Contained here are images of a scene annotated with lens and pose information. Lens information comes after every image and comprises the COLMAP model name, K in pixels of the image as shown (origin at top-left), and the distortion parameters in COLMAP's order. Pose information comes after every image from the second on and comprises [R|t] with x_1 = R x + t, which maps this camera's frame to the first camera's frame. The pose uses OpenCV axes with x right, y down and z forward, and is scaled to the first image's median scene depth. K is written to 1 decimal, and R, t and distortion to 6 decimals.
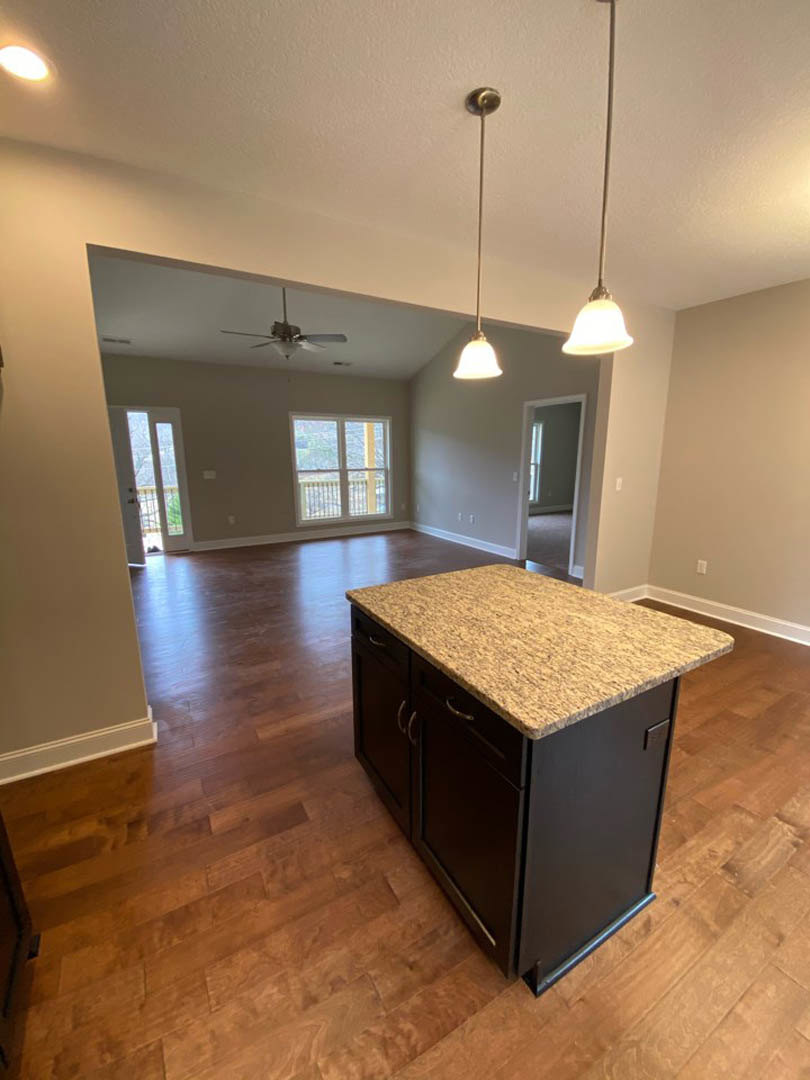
lens RADIAL K [[435.2, 0, 407.5], [0, 435.2, 539.9], [0, 0, 1]] dist [0.026892, -0.024712]
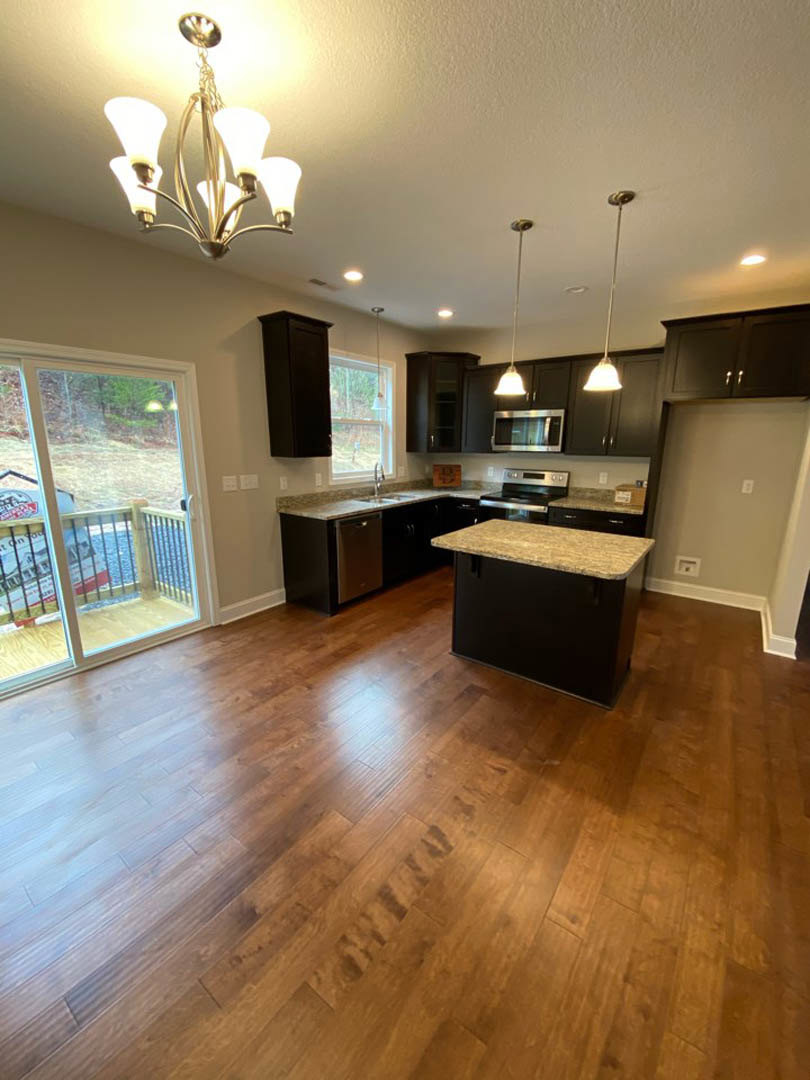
lens RADIAL K [[435.2, 0, 407.5], [0, 435.2, 539.9], [0, 0, 1]] dist [0.026892, -0.024712]
pose [[-0.920120, 0.089604, -0.381249, 1.299036], [-0.081629, 0.908216, 0.410463, -0.460629], [0.383036, 0.408796, -0.828354, 2.107606]]
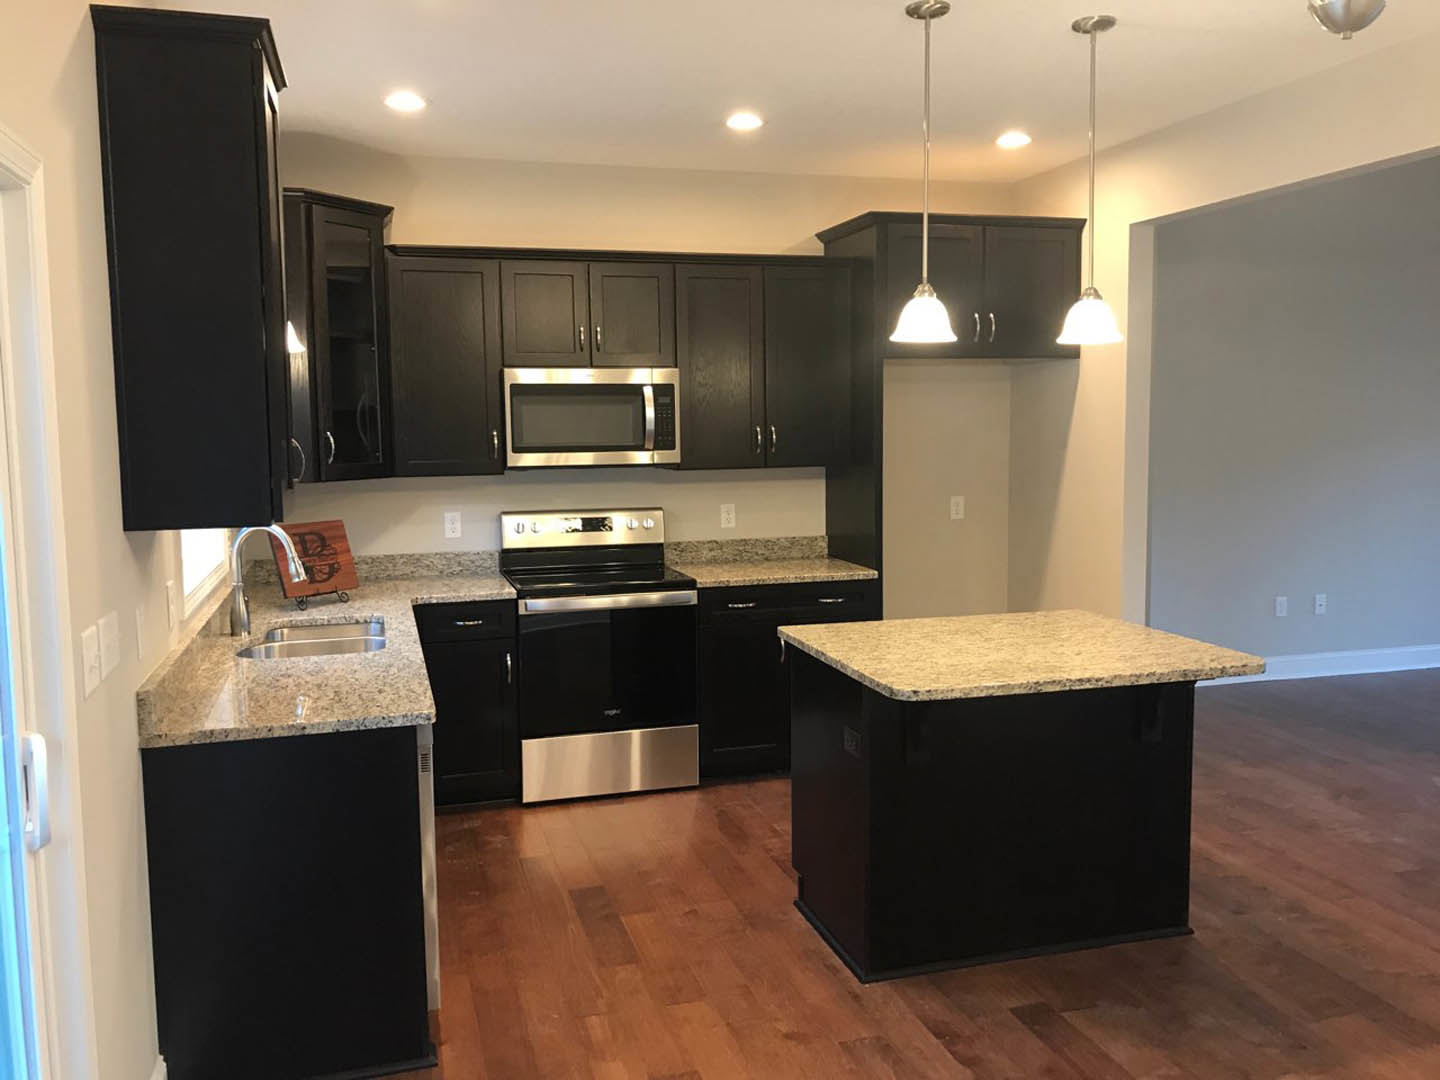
lens RADIAL K [[1171.2, 0, 725.3], [0, 1171.2, 533.6], [0, 0, 1]] dist [0.103180, -0.154346]
pose [[-0.232788, 0.103619, -0.966992, 2.311606], [-0.186166, 0.971173, 0.148883, -0.242777], [0.954543, 0.214679, -0.206787, 0.888814]]
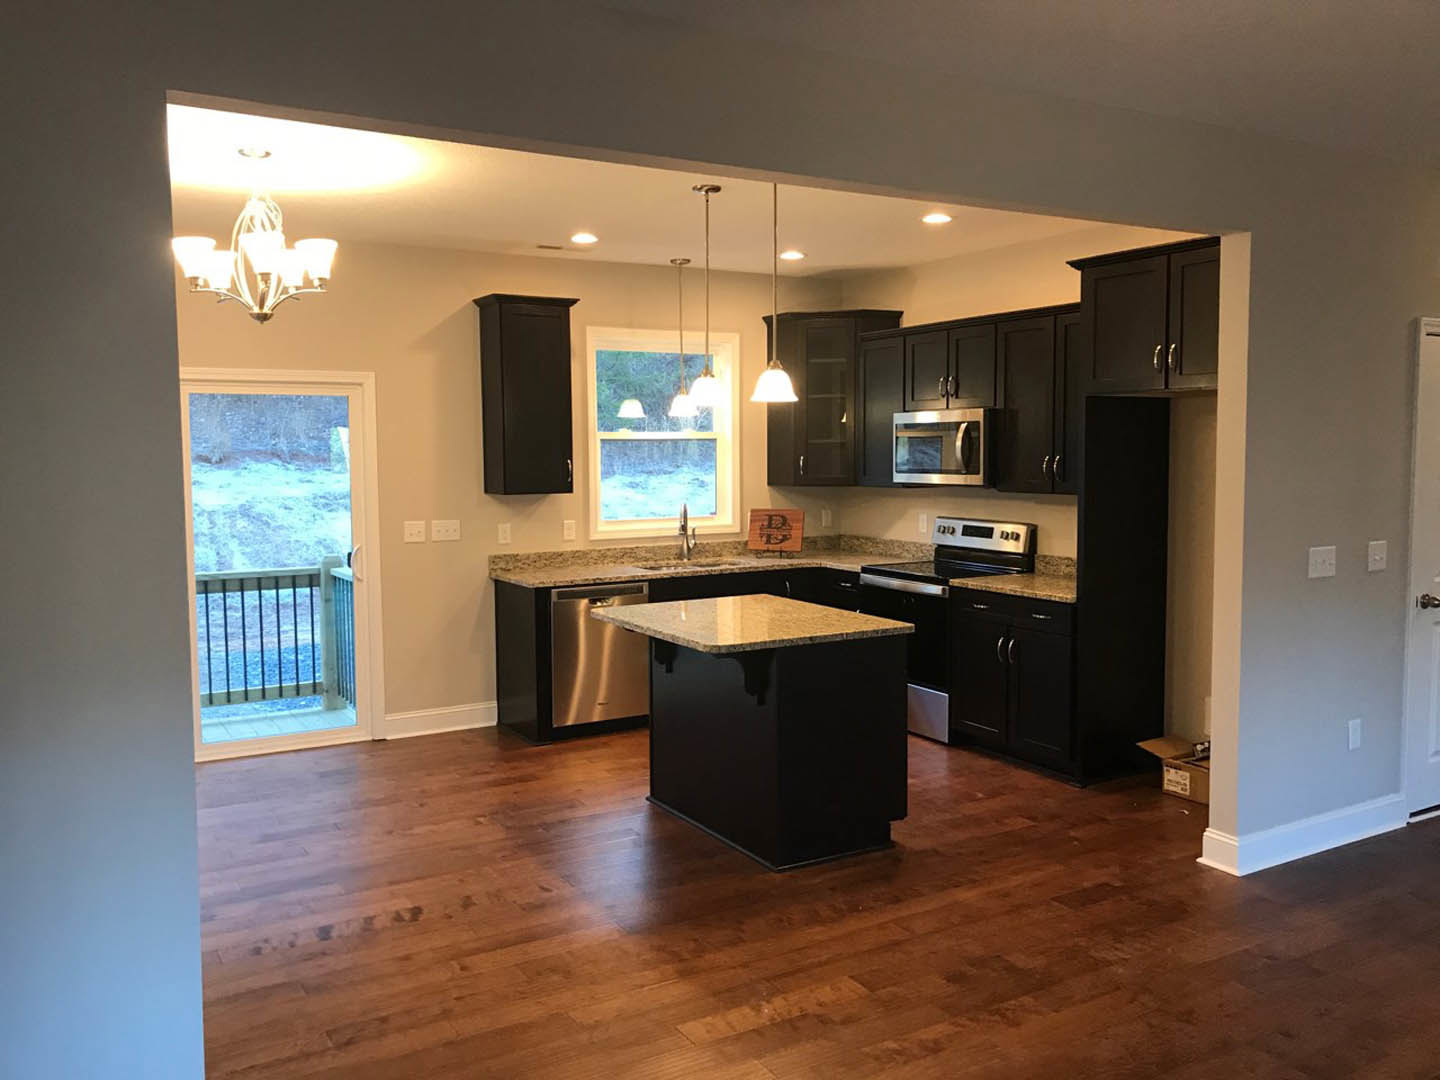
lens RADIAL K [[1178.4, 0, 713.1], [0, 1178.4, 528.1], [0, 0, 1]] dist [0.096646, -0.208084]
pose [[-0.999884, 0.015105, -0.001858, 0.304416], [0.014026, 0.962000, 0.272690, -0.838302], [0.005906, 0.272632, -0.962100, 3.687464]]
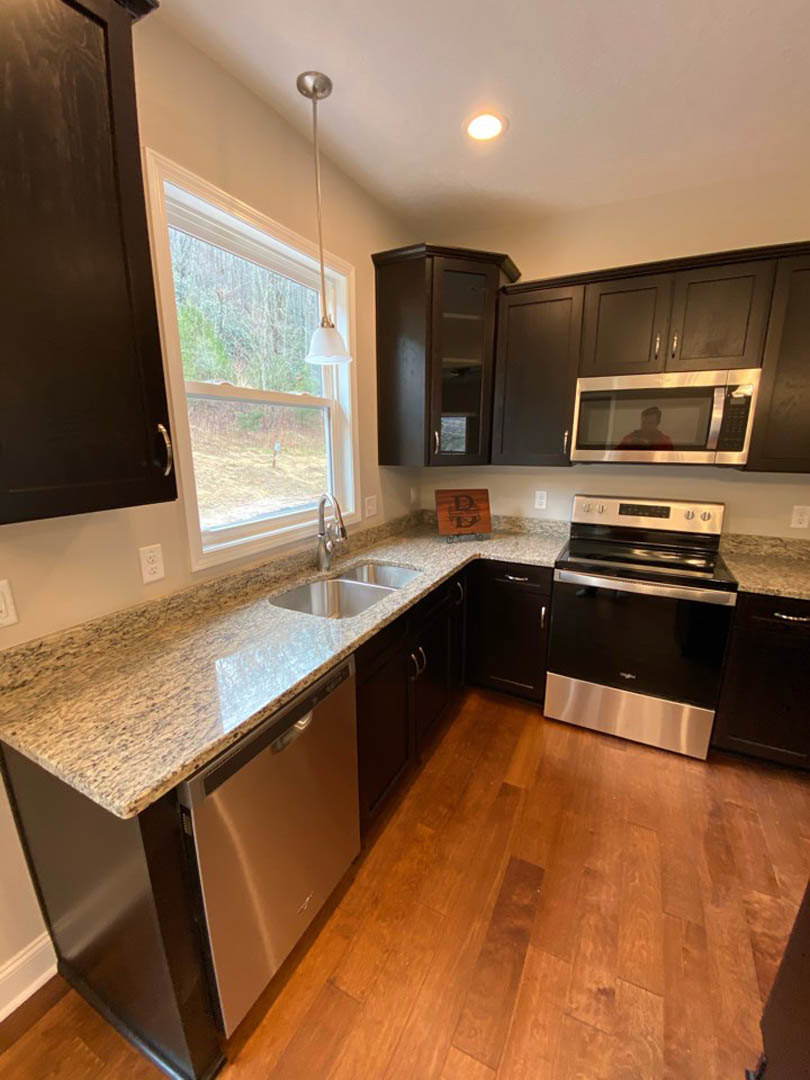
lens RADIAL K [[435.2, 0, 407.5], [0, 435.2, 539.9], [0, 0, 1]] dist [0.026892, -0.024712]
pose [[-0.841121, 0.129854, -0.525027, 0.820400], [-0.105788, 0.912499, 0.395165, -0.132306], [0.530400, 0.387923, -0.753785, 0.596911]]
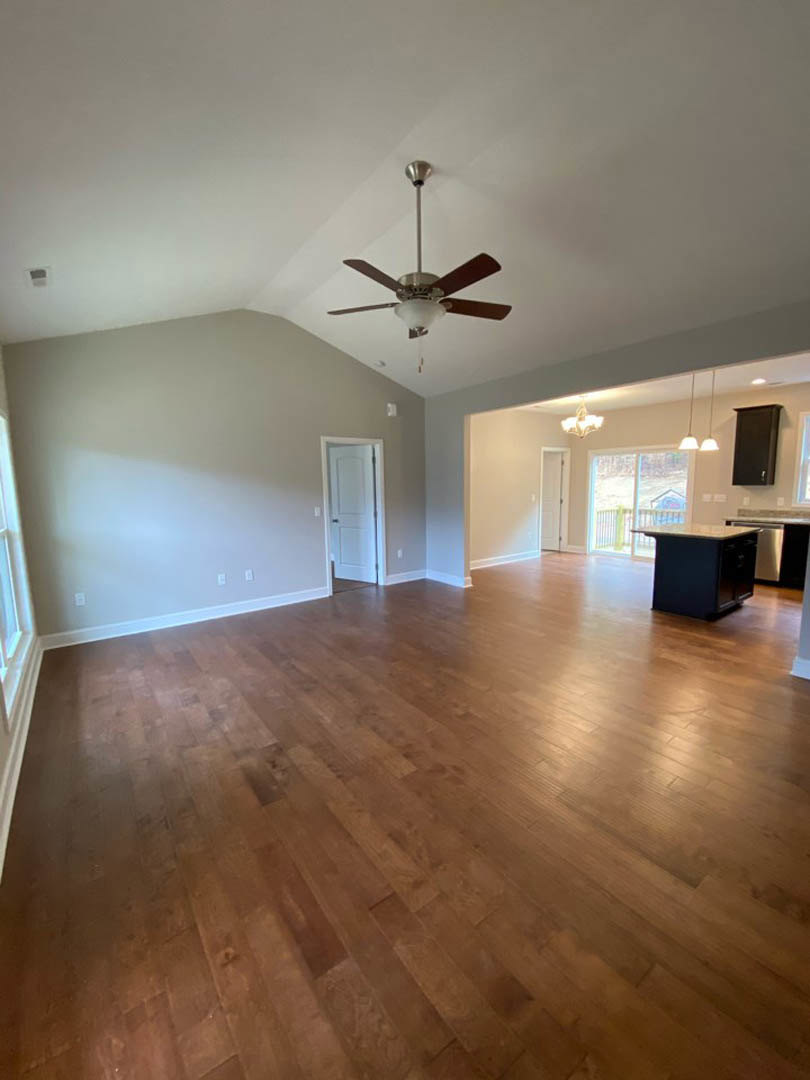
lens RADIAL K [[457.6, 0, 405.0], [0, 457.6, 540.0], [0, 0, 1]] dist [0.023795, -0.009664]
pose [[-0.117390, -0.119496, 0.985870, -2.622076], [0.219087, 0.965159, 0.143073, -0.637279], [-0.968618, 0.232787, -0.087120, 3.135690]]
